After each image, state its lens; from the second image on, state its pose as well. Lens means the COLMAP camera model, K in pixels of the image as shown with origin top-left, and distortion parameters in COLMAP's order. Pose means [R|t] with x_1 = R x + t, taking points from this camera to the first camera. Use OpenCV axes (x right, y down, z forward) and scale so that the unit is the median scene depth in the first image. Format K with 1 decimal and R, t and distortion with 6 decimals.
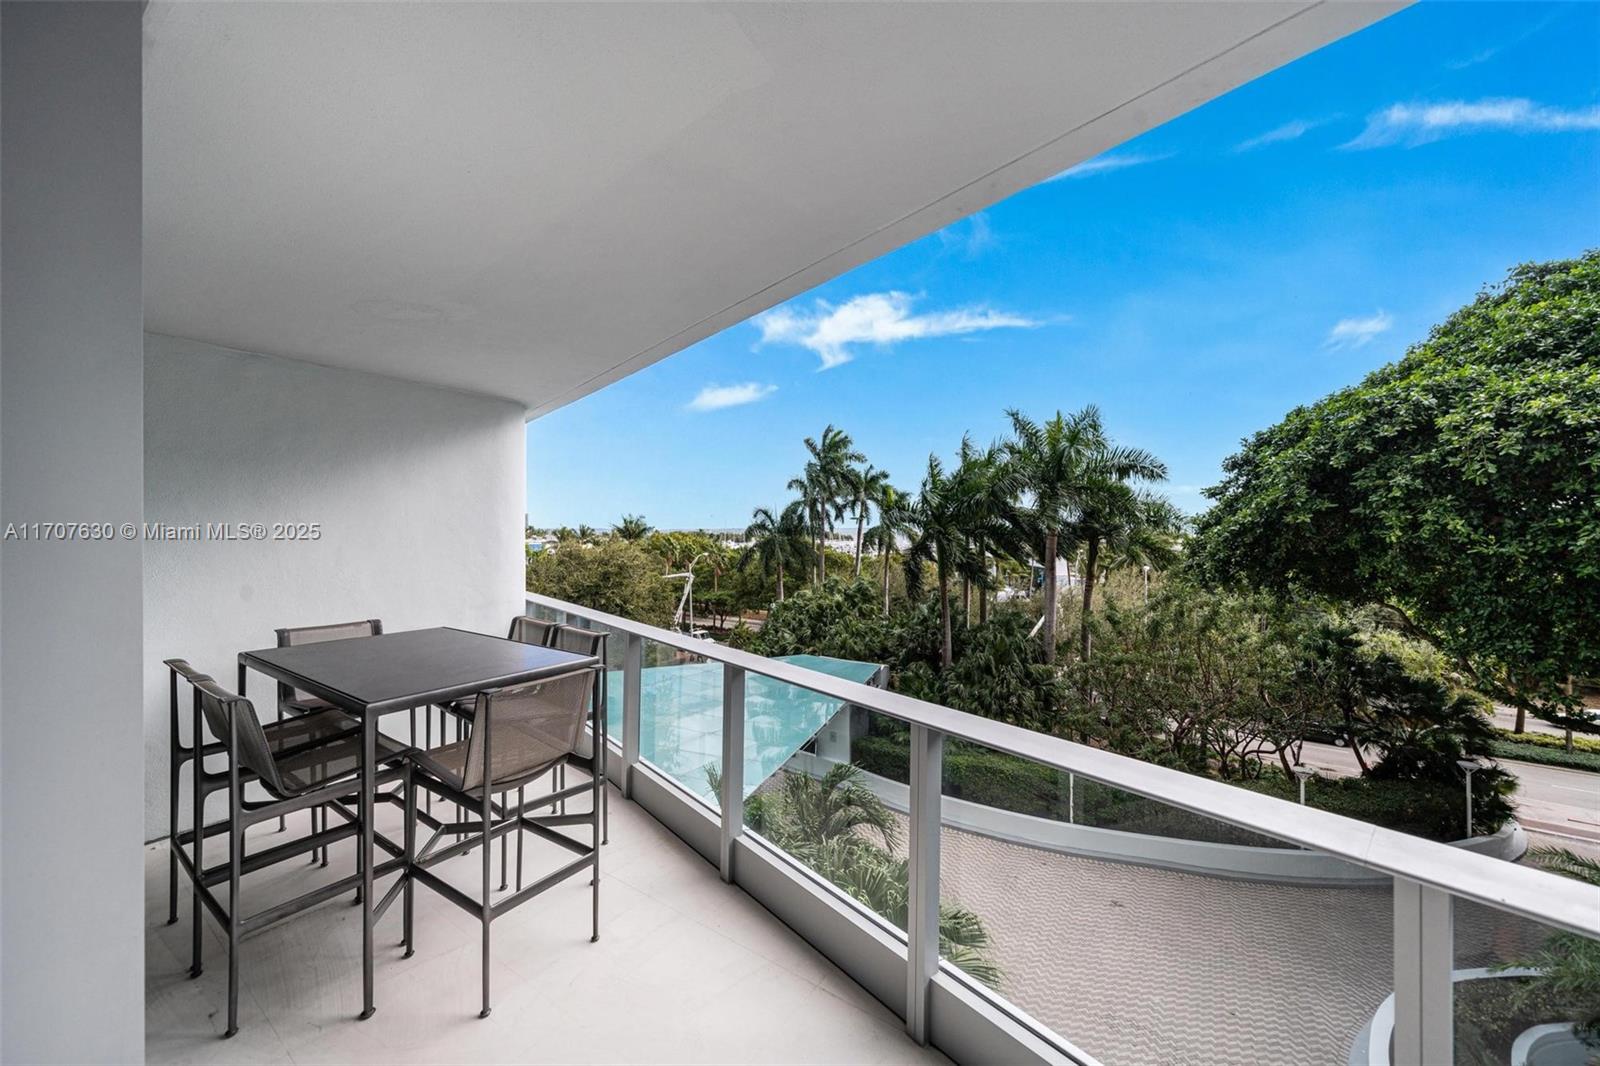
lens RADIAL K [[599.9, 0, 790.7], [0, 599.9, 515.6], [0, 0, 1]] dist [0.000856, 0.000084]
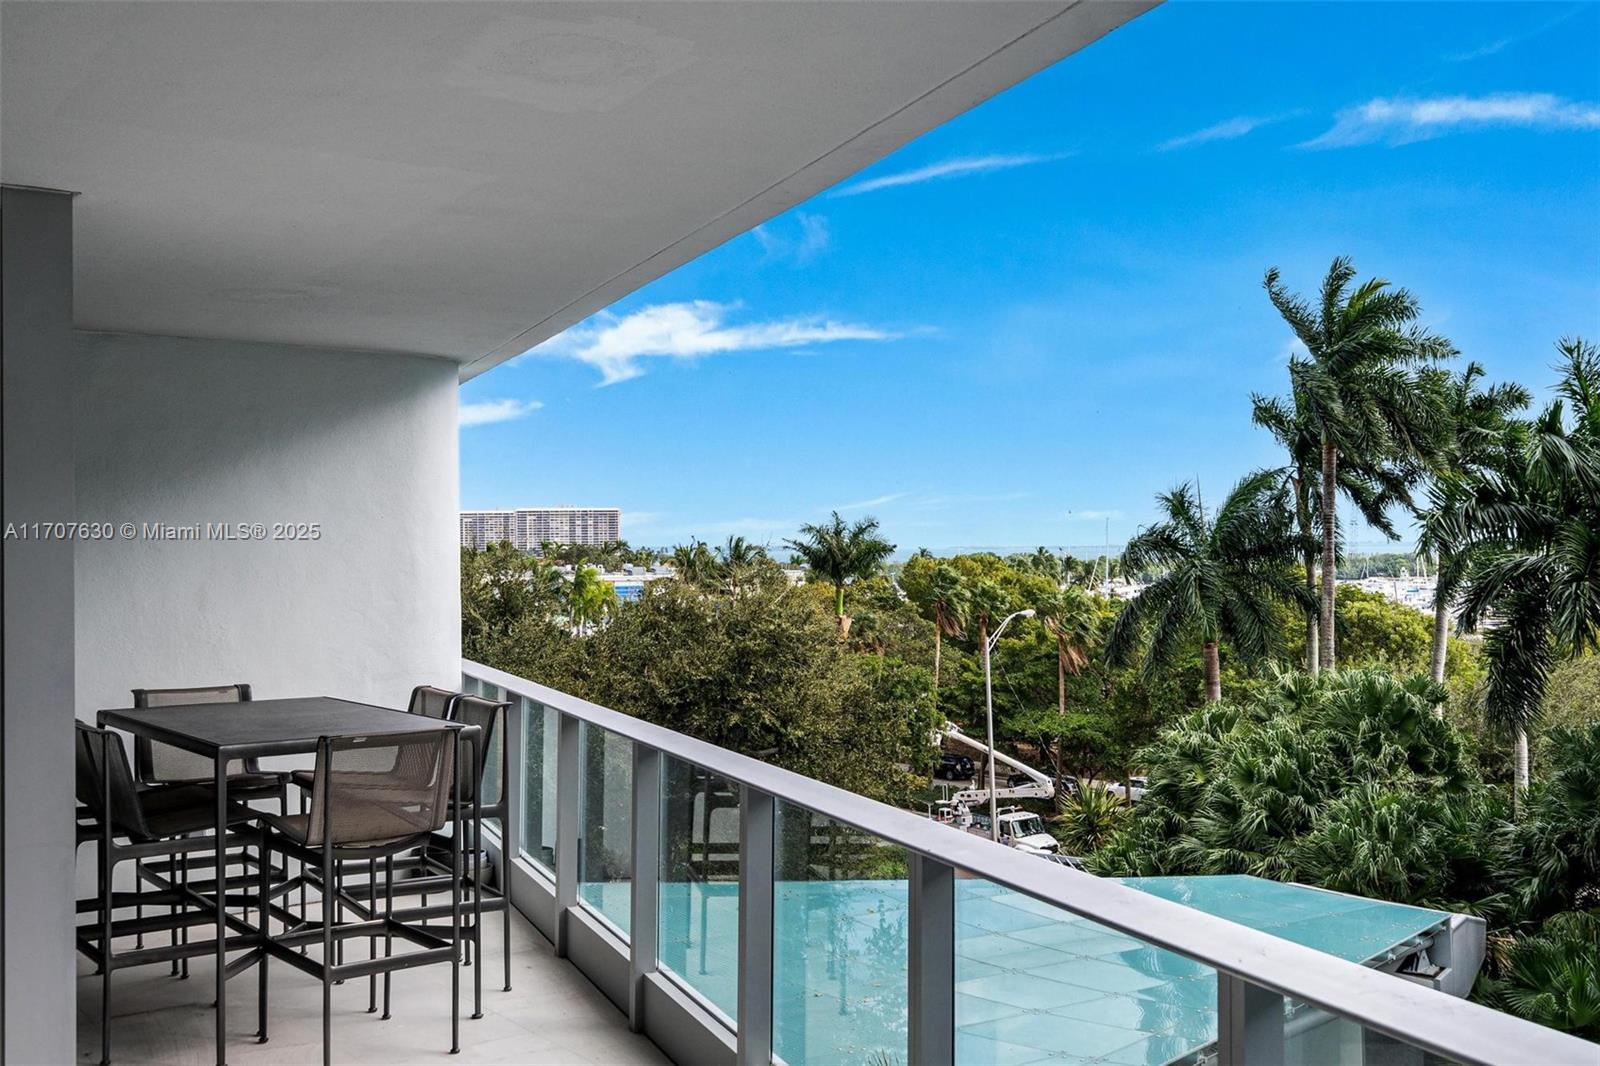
lens RADIAL K [[1619.4, 0, 795.5], [0, 1619.4, 476.4], [0, 0, 1]] dist [-0.004306, 0.000000]
pose [[0.953919, -0.016323, -0.299619, 0.447322], [0.010042, 0.999697, -0.022493, -0.022809], [0.299895, 0.018448, 0.953794, -0.562233]]
